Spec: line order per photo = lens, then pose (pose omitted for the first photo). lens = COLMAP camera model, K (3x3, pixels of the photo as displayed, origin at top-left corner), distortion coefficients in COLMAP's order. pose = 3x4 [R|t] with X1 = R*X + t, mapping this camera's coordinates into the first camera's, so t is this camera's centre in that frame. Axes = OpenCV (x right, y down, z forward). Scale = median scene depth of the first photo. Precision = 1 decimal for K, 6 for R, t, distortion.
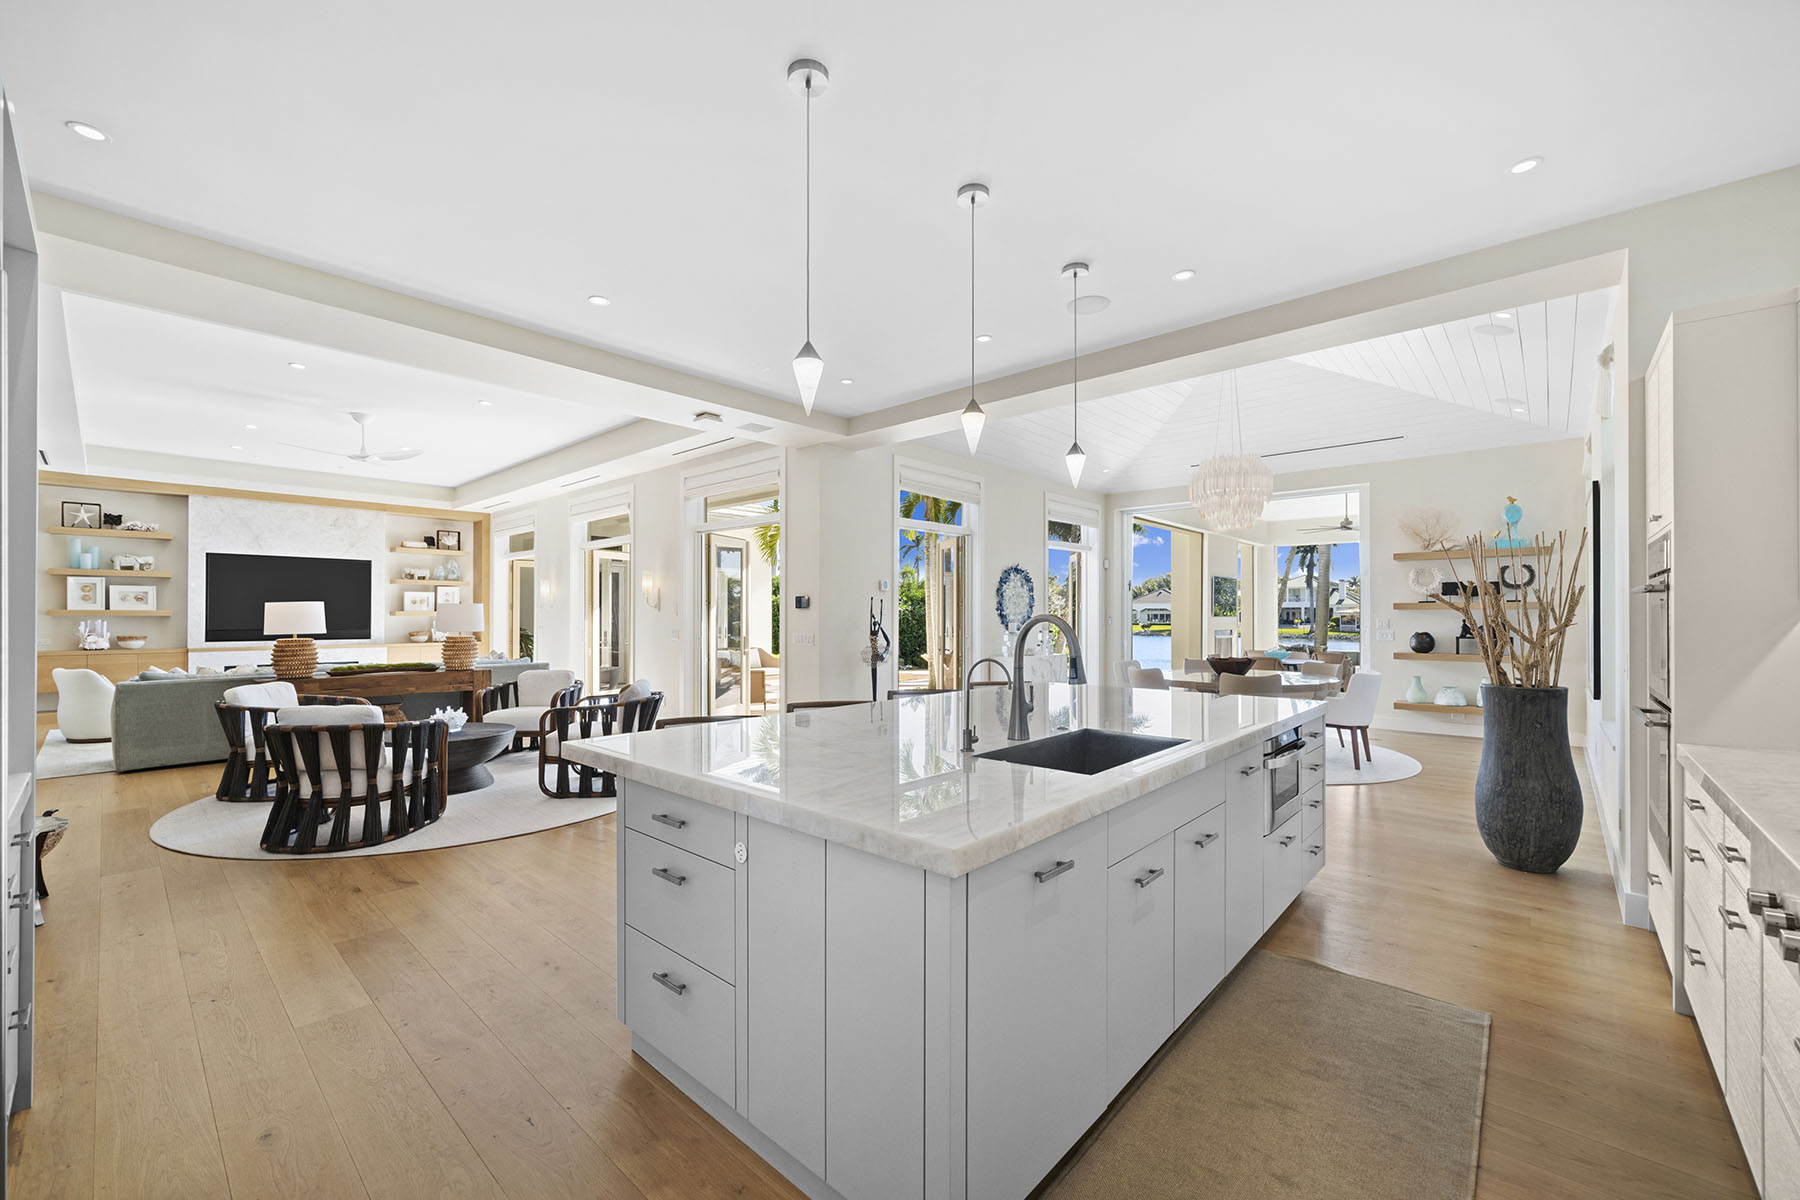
lens RADIAL K [[719.2, 0, 891.4], [0, 719.2, 607.0], [0, 0, 1]] dist [0.002112, -0.000109]
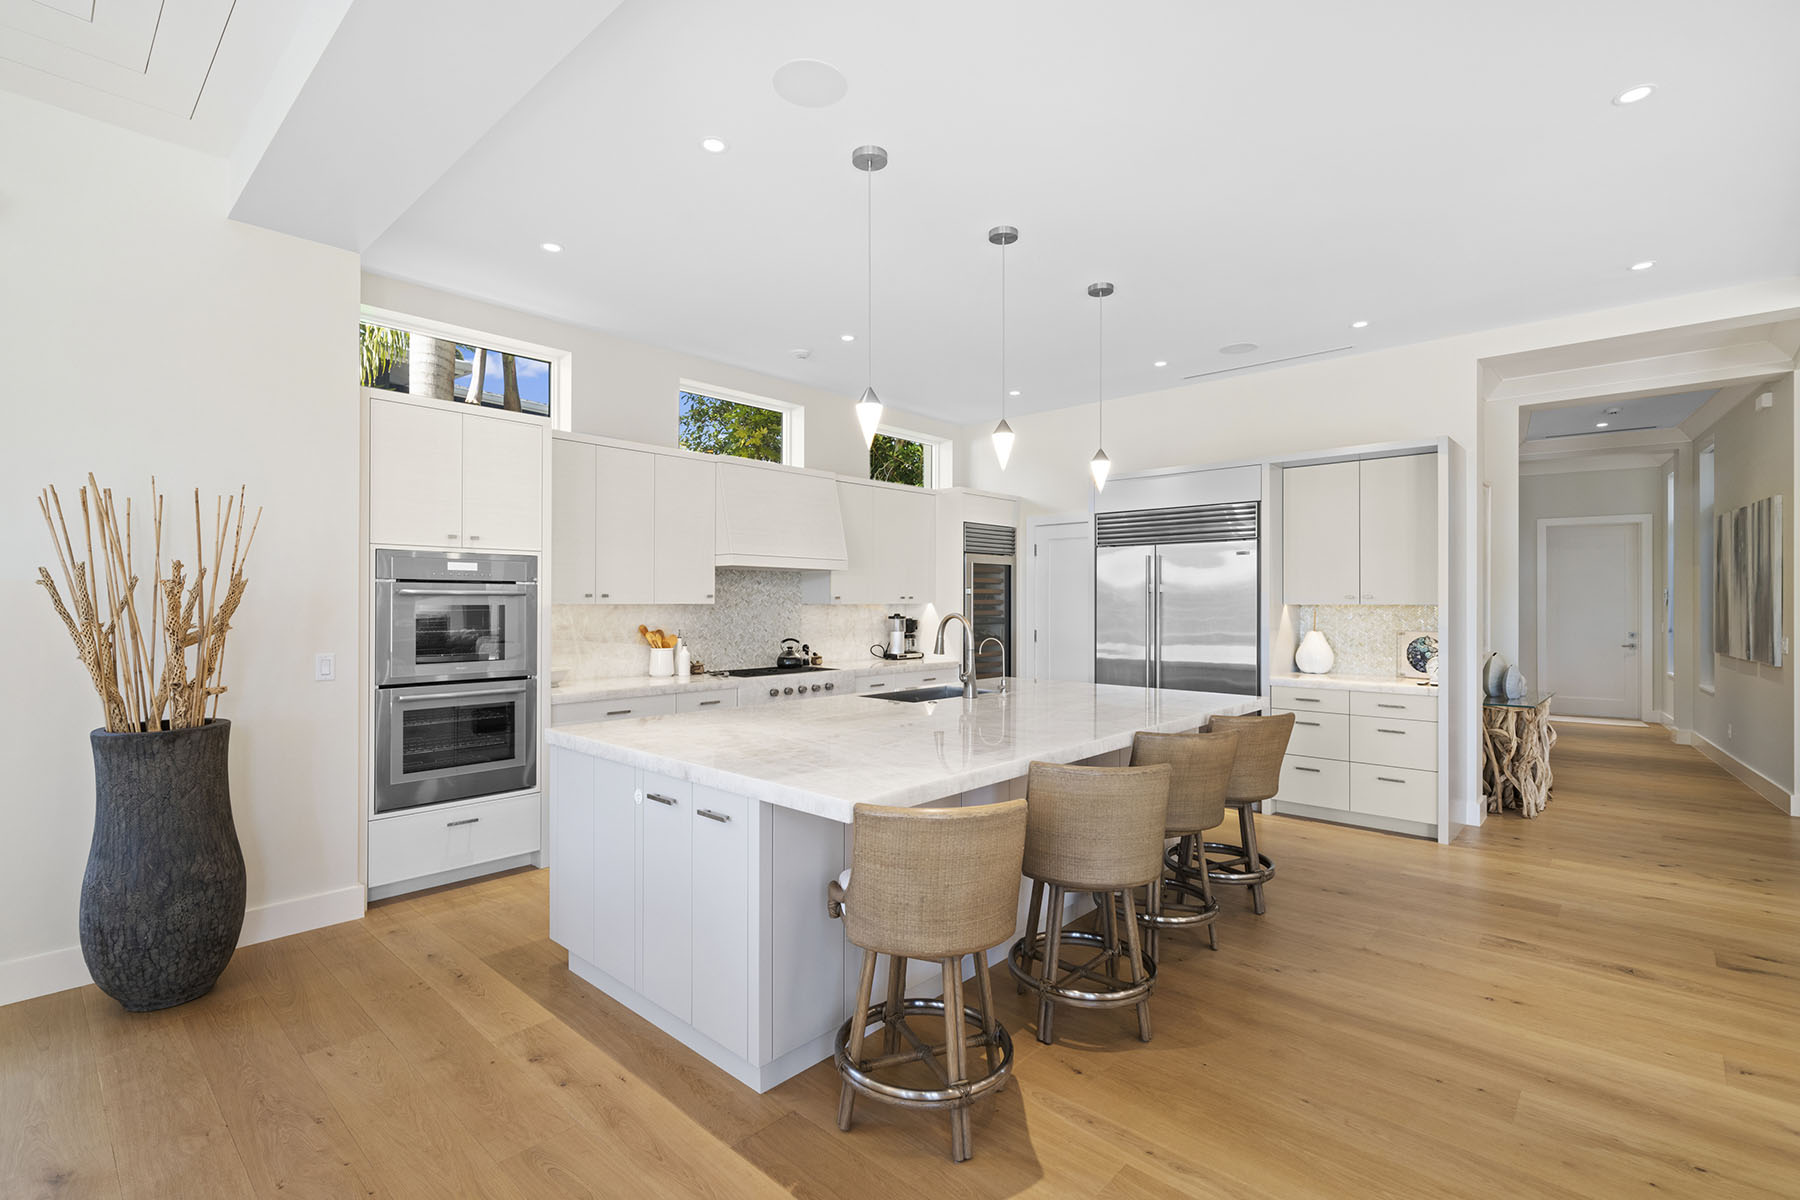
lens RADIAL K [[823.3, 0, 894.1], [0, 823.3, 596.2], [0, 0, 1]] dist [0.002356, 0.000598]
pose [[-0.999995, -0.003051, 0.000887, 0.087030], [-0.003066, 0.999846, -0.017291, 0.001090], [-0.000834, -0.017294, -0.999850, 0.702560]]
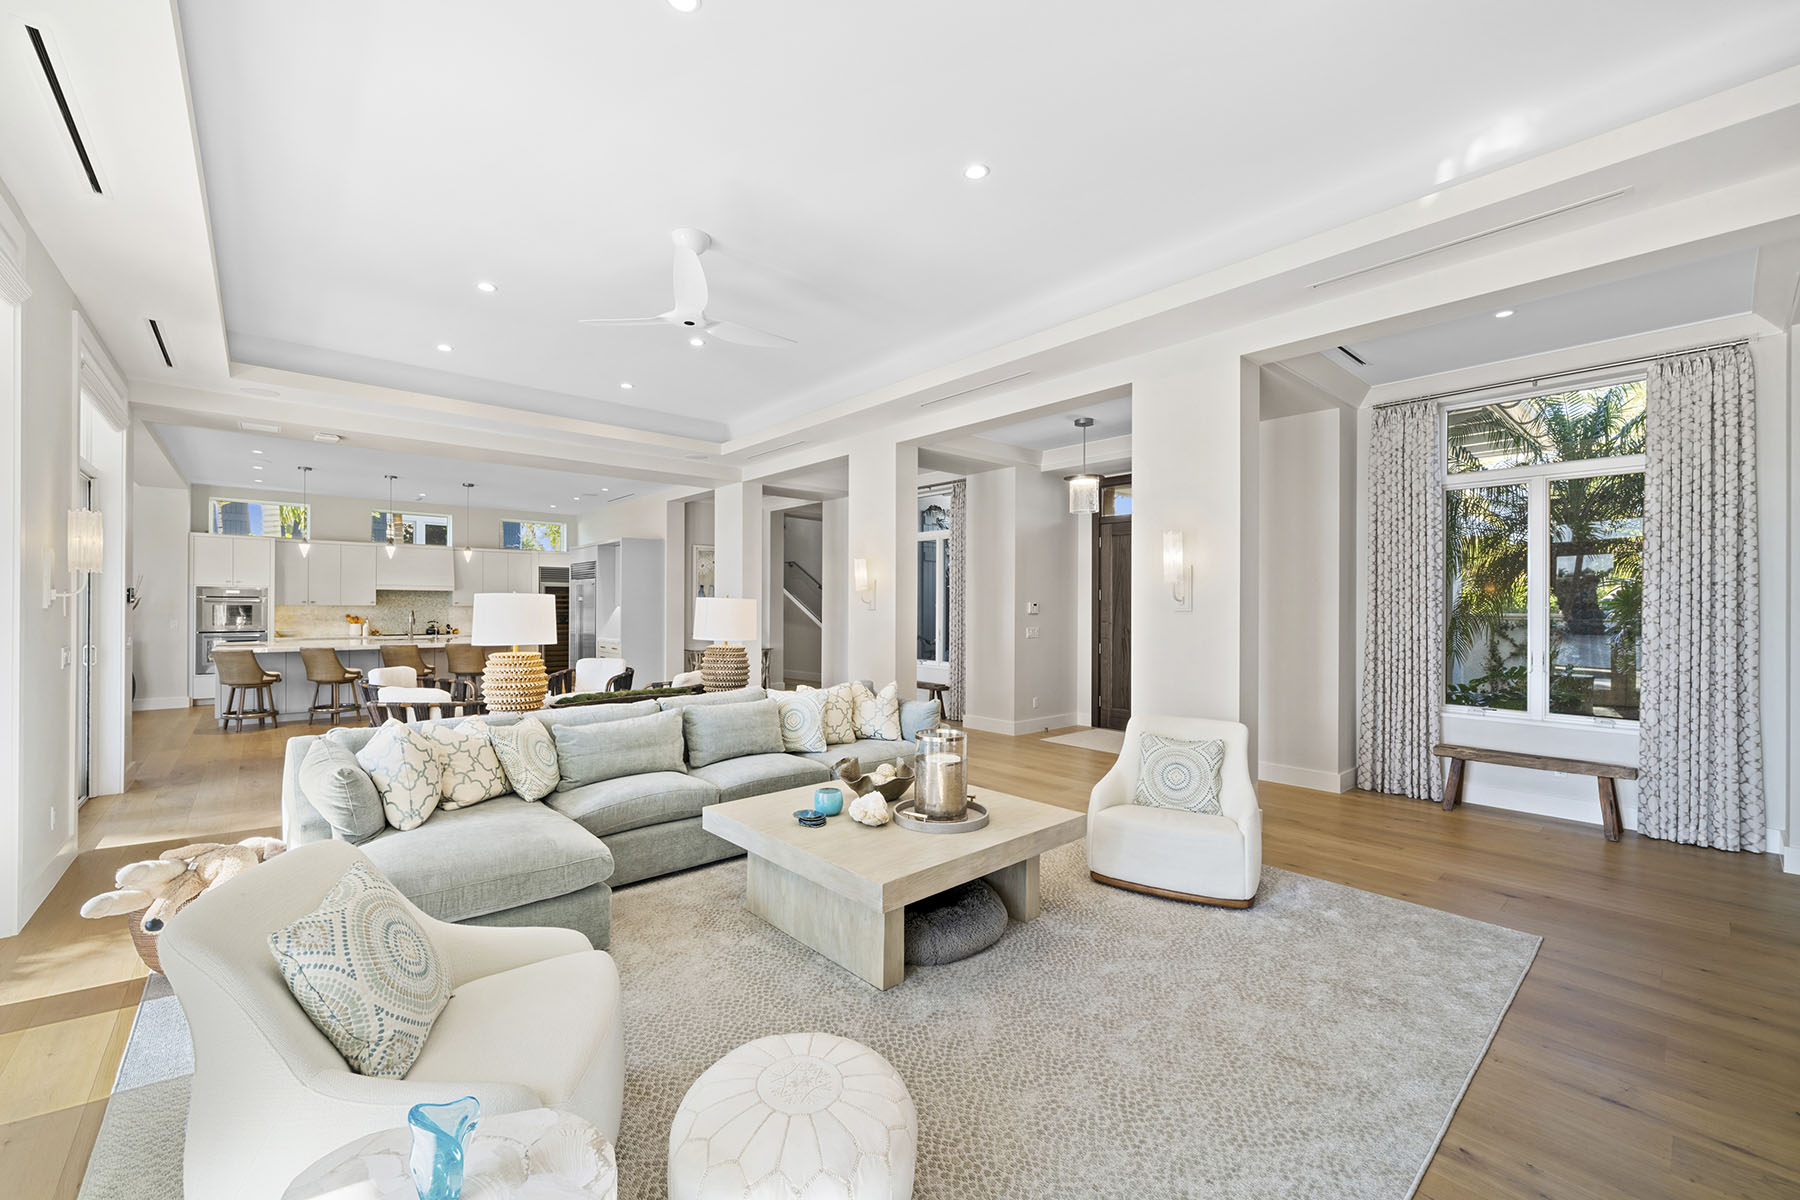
lens RADIAL K [[719.2, 0, 891.4], [0, 719.2, 607.0], [0, 0, 1]] dist [0.002112, -0.000109]
pose [[-0.994051, -0.000859, 0.108914, -0.758458], [-0.001754, 0.999965, -0.008128, 0.007427], [-0.108903, -0.008270, -0.994018, 1.221467]]
